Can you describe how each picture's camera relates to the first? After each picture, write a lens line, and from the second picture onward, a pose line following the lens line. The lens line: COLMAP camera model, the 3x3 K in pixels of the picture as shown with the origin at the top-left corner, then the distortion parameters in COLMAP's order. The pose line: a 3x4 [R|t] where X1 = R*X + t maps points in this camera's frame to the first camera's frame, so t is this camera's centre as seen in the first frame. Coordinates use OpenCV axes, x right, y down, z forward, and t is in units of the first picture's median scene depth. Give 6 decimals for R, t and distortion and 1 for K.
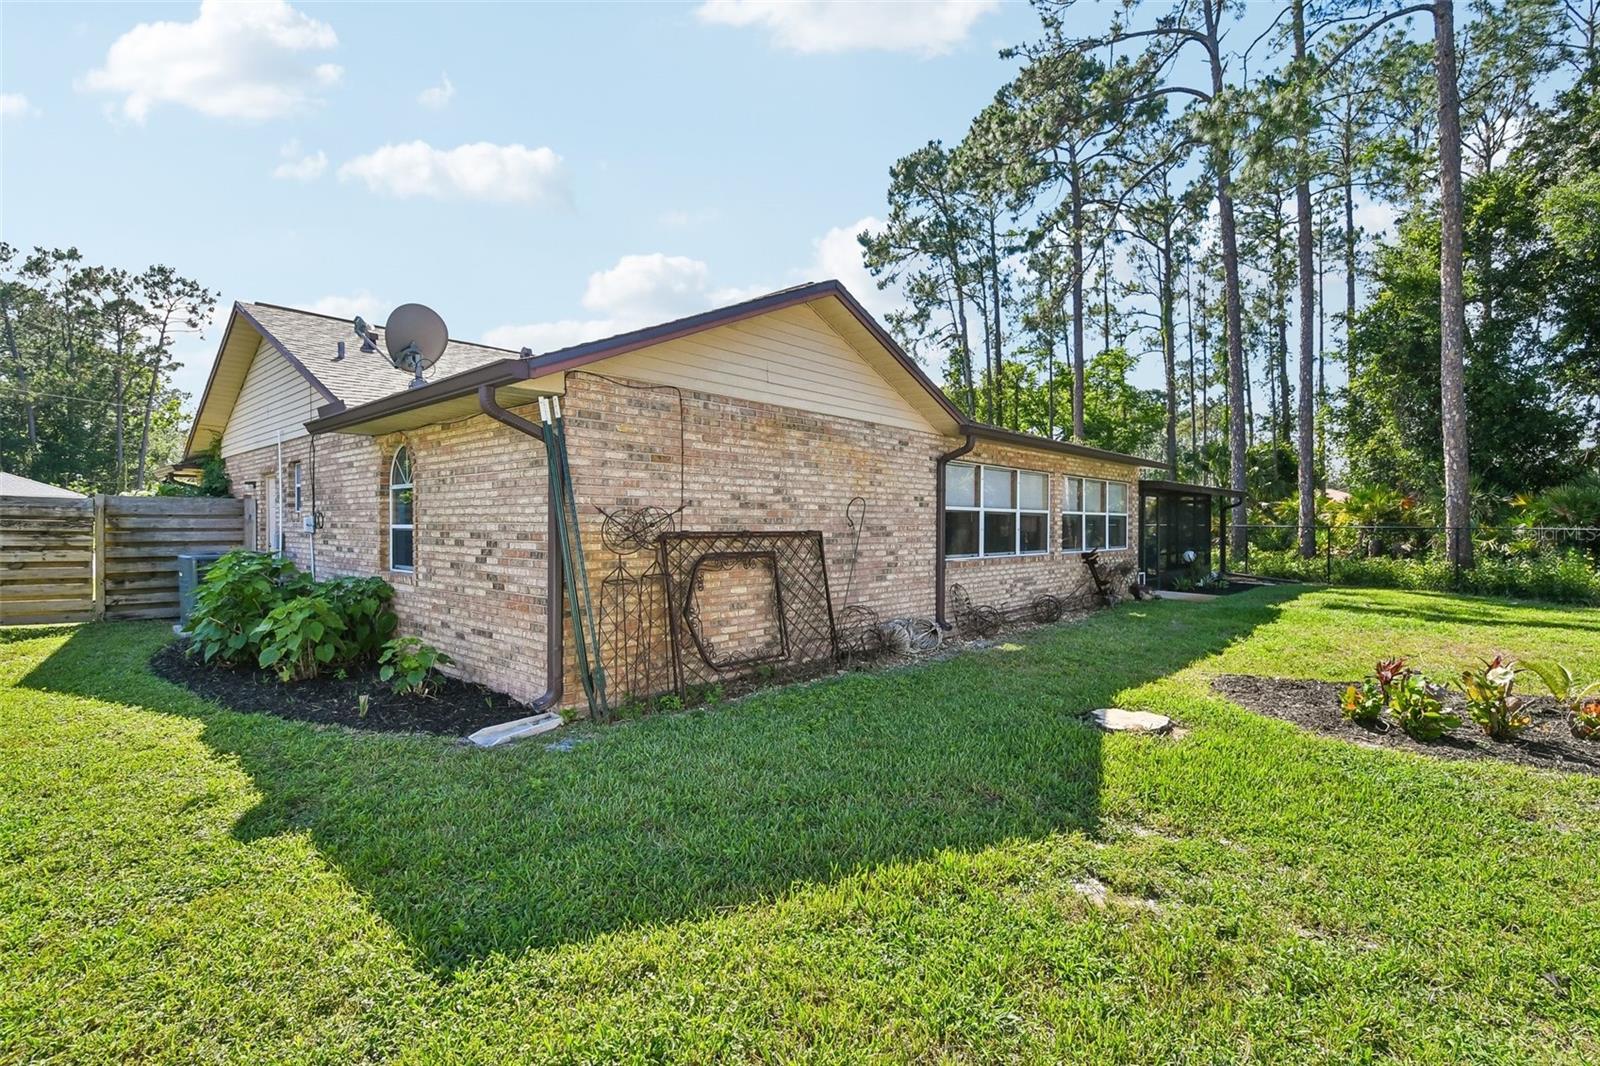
lens RADIAL K [[741.3, 0, 800.0], [0, 741.3, 533.0], [0, 0, 1]] dist [0.003026, -0.014672]
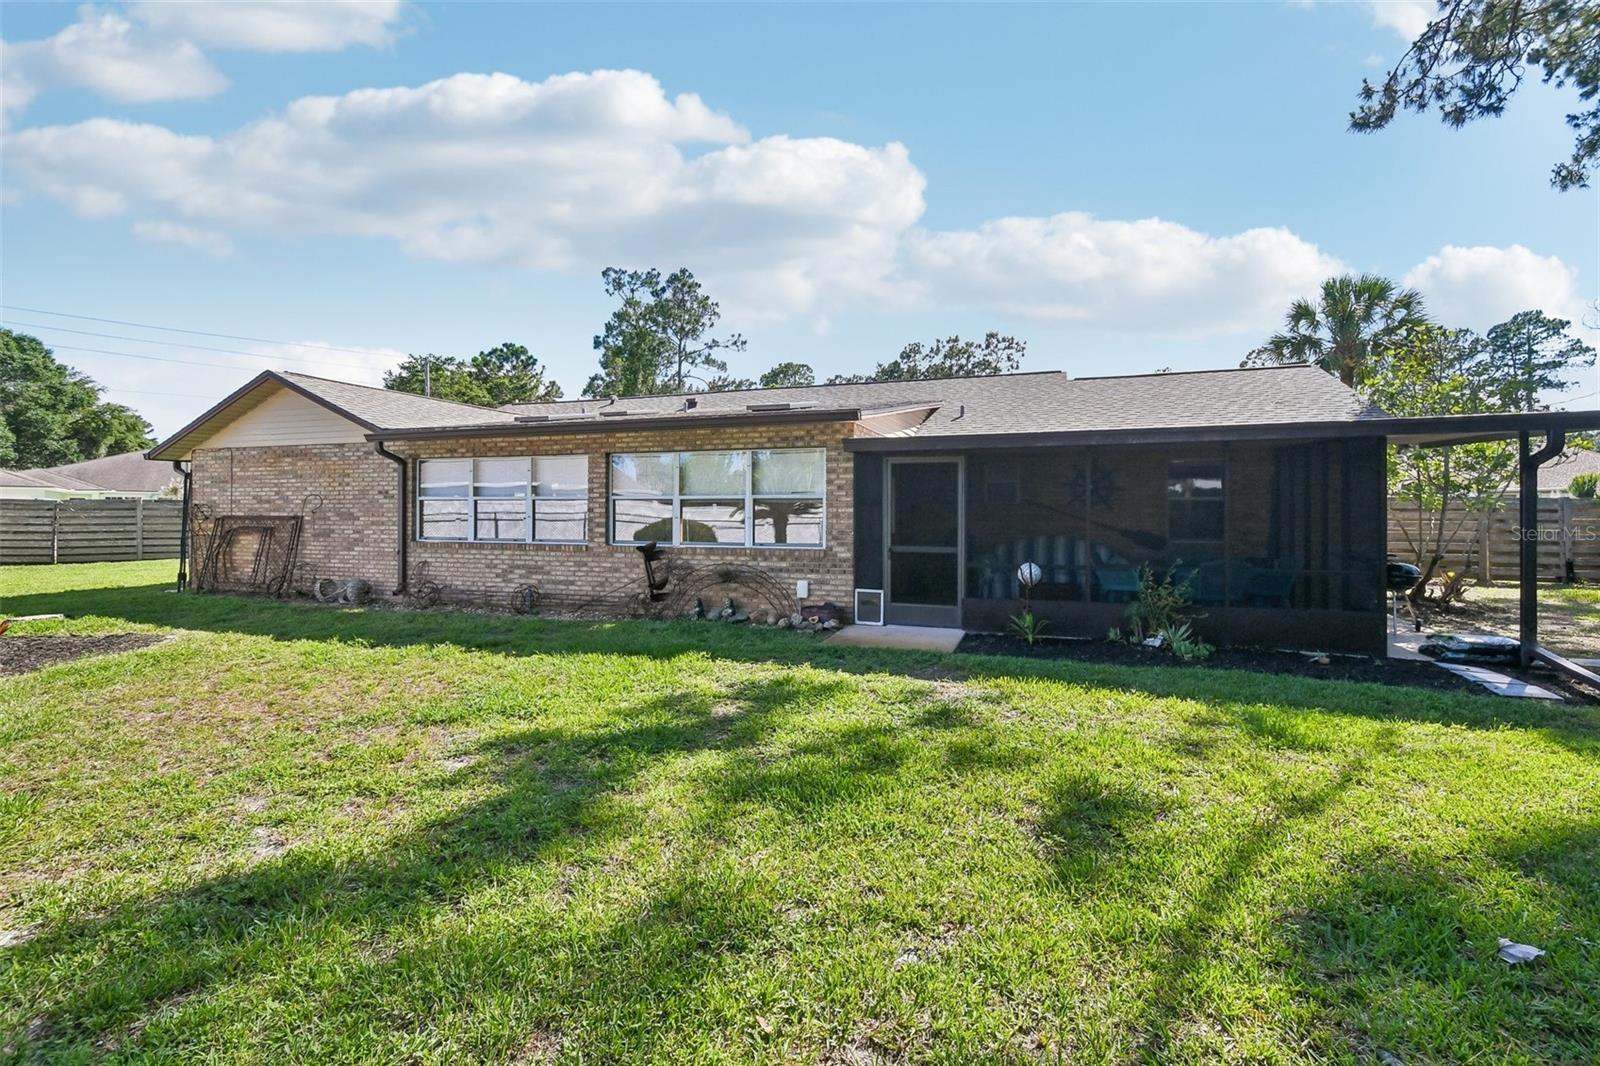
lens RADIAL K [[690.7, 0, 801.5], [0, 690.7, 502.3], [0, 0, 1]] dist [-0.000197, -0.000129]
pose [[0.401277, -0.018850, -0.915763, 1.680586], [-0.011886, 0.999597, -0.025784, -0.005713], [0.915879, 0.021232, 0.400892, 1.248017]]
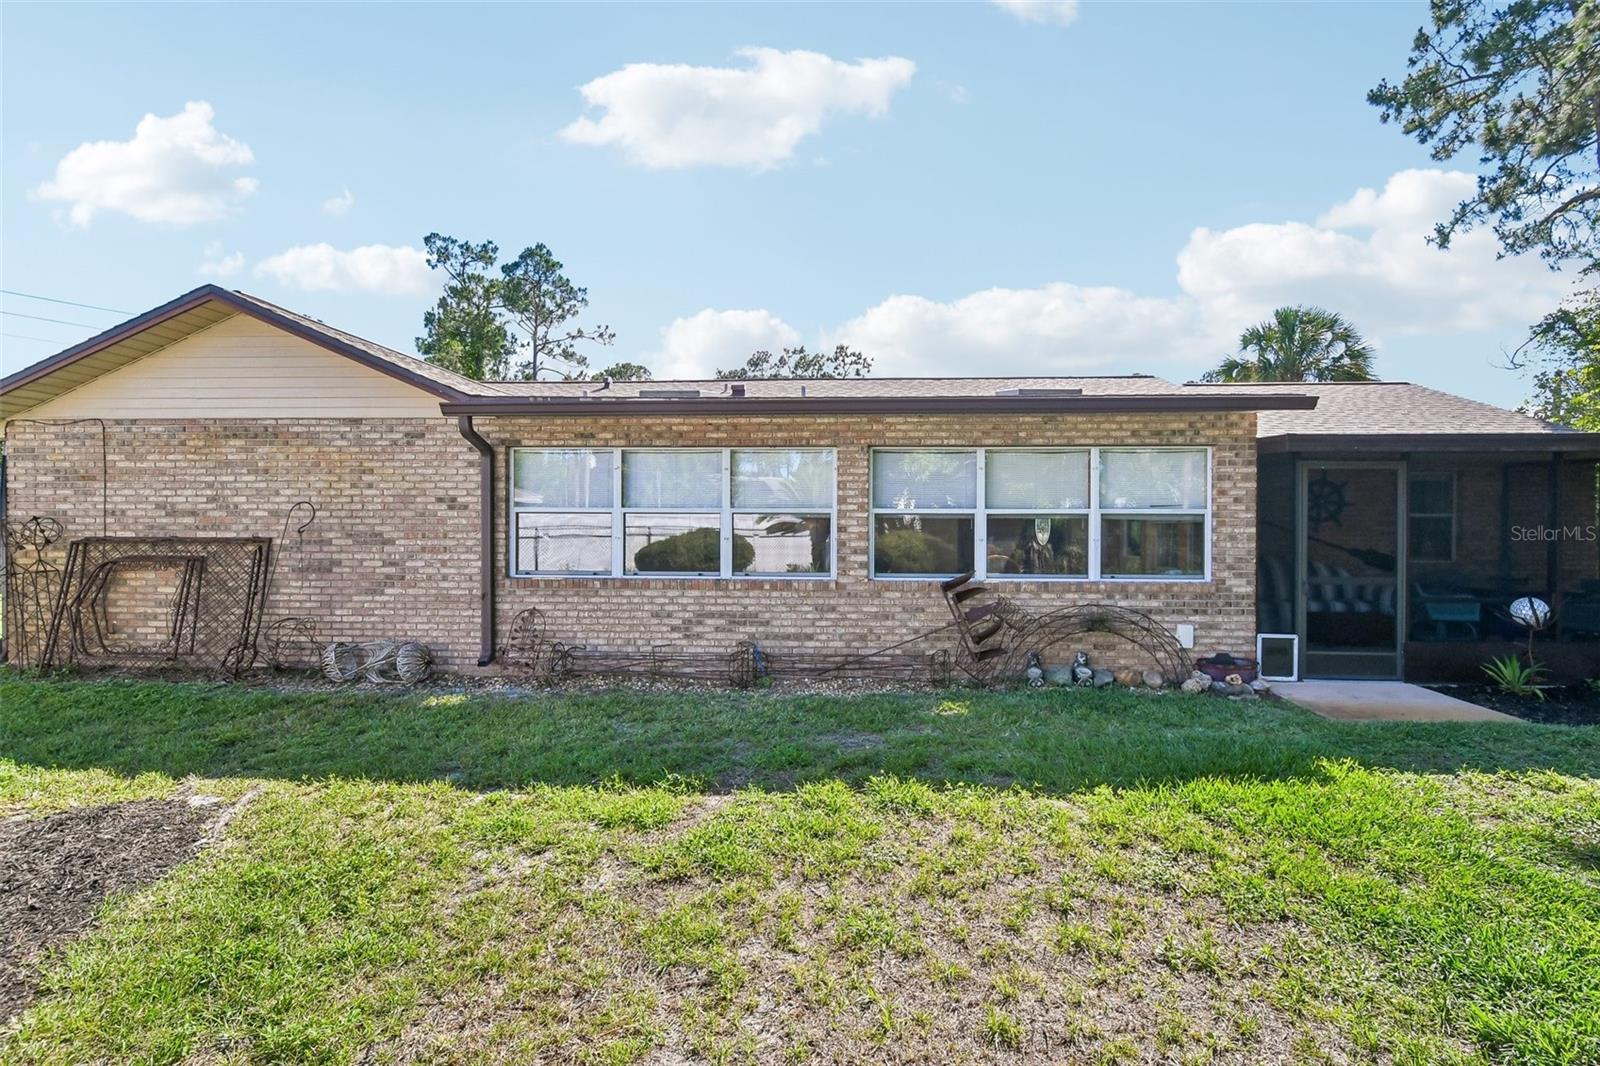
lens RADIAL K [[708.7, 0, 832.9], [0, 708.7, 526.1], [0, 0, 1]] dist [0.008268, -0.008458]
pose [[0.639297, -0.004831, -0.768945, 1.094618], [-0.009059, 0.999864, -0.013814, -0.010476], [0.768907, 0.015797, 0.639166, 0.864670]]
